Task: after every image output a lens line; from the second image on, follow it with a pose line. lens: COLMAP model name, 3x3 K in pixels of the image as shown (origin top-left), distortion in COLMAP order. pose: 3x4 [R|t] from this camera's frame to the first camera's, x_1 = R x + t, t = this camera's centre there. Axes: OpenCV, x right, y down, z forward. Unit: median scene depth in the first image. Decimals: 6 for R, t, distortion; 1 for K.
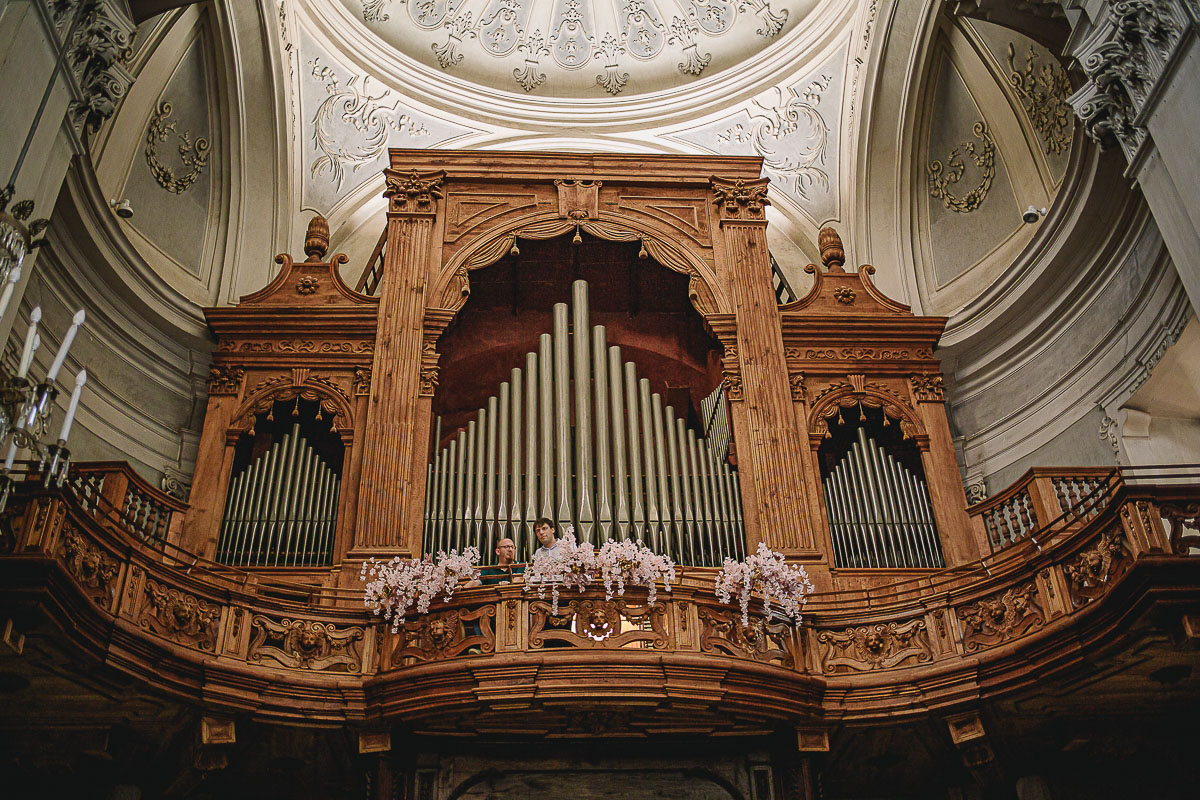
lens RADIAL K [[1161.1, 0, 596.5], [0, 1161.1, 375.6], [0, 0, 1]] dist [-0.028937, 0.006197]
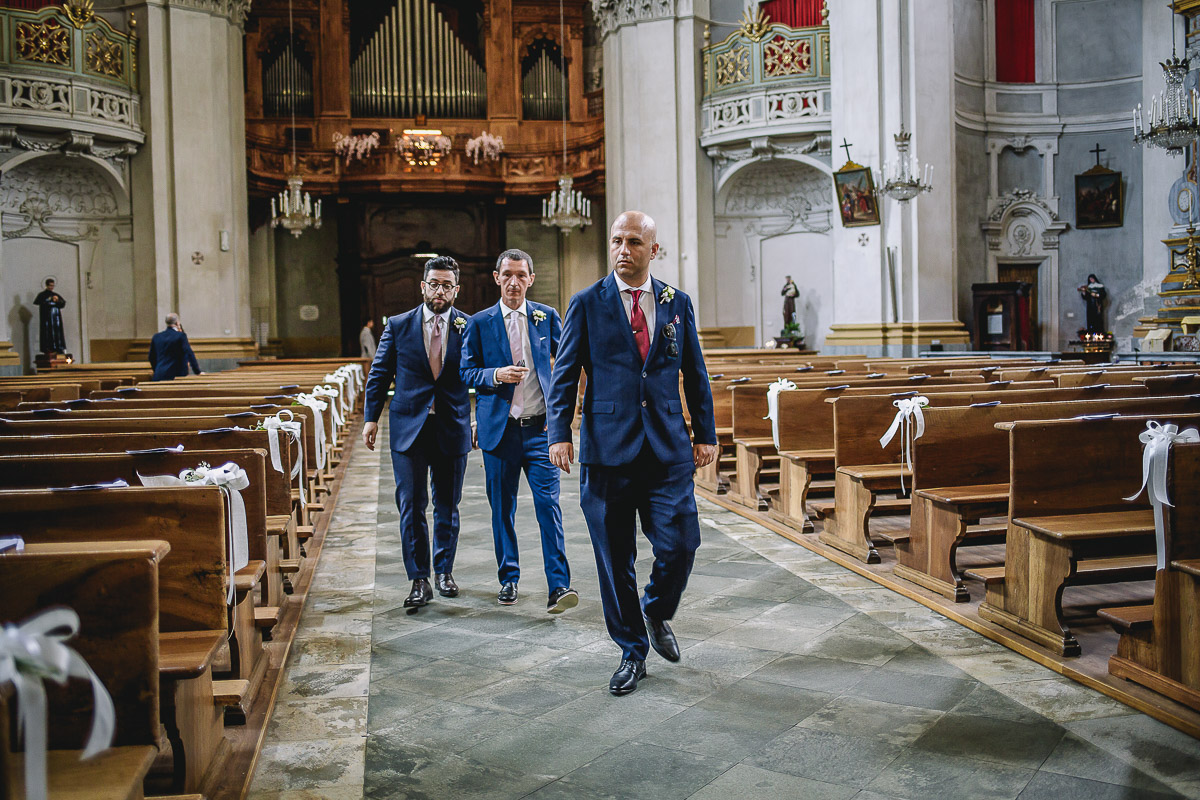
lens RADIAL K [[1161.1, 0, 596.5], [0, 1161.1, 375.6], [0, 0, 1]] dist [-0.028937, 0.006197]
pose [[0.991371, 0.002669, 0.131058, 0.040639], [-0.083896, 0.781123, 0.618714, -0.908550], [-0.100721, -0.624371, 0.774607, -1.204262]]
